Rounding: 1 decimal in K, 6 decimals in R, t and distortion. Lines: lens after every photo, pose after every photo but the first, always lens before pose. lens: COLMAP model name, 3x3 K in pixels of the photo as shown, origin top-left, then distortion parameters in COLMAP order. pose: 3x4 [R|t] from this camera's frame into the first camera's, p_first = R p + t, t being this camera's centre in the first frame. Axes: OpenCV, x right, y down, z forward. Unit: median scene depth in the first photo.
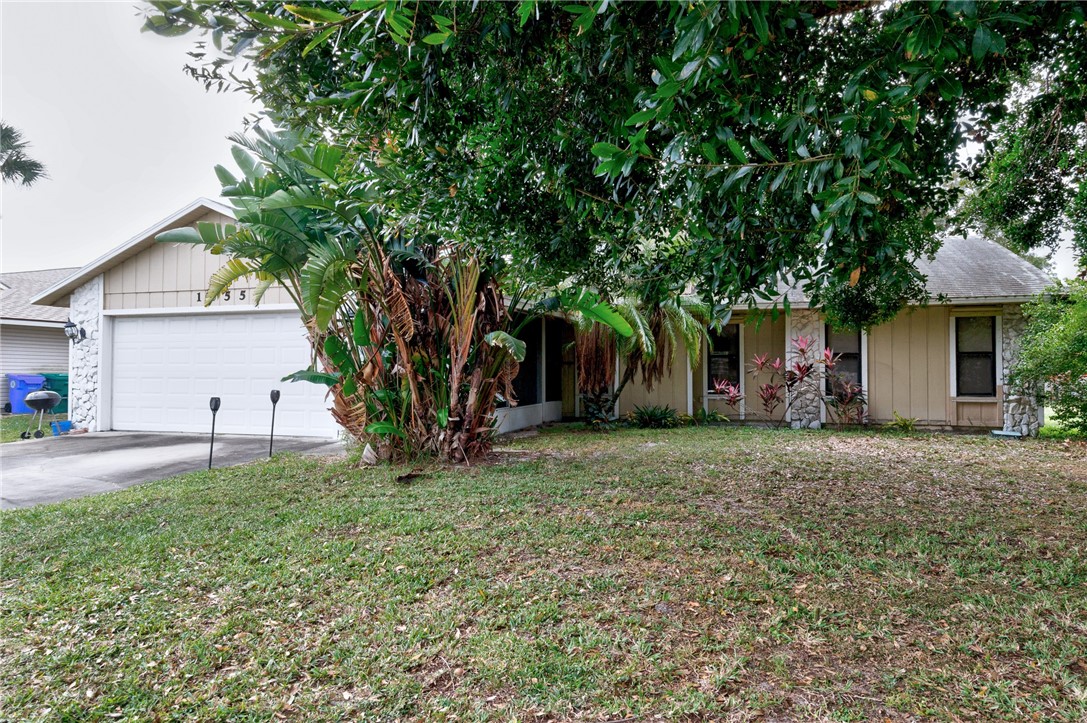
lens RADIAL K [[709.0, 0, 542.3], [0, 709.0, 357.3], [0, 0, 1]] dist [-0.005505, 0.000788]
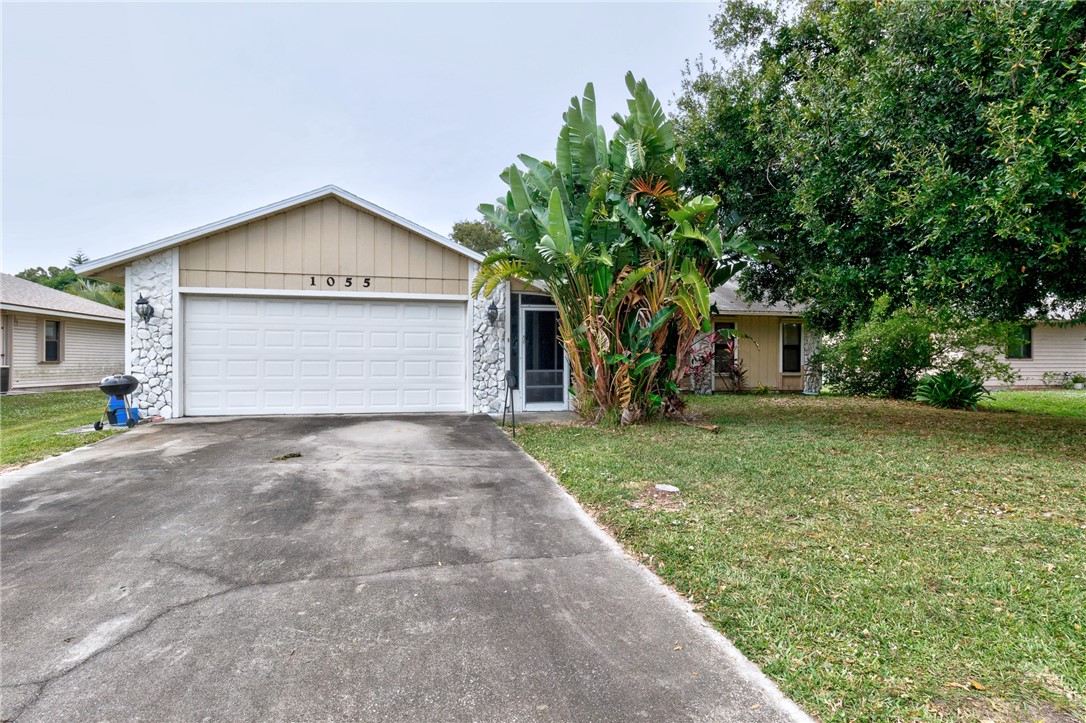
lens RADIAL K [[609.3, 0, 539.7], [0, 609.3, 361.5], [0, 0, 1]] dist [0.005469, -0.001289]
pose [[0.857606, 0.000299, 0.514307, -0.625800], [-0.015171, 0.999579, 0.024718, 0.003691], [-0.514083, -0.029001, 0.857250, 0.072056]]
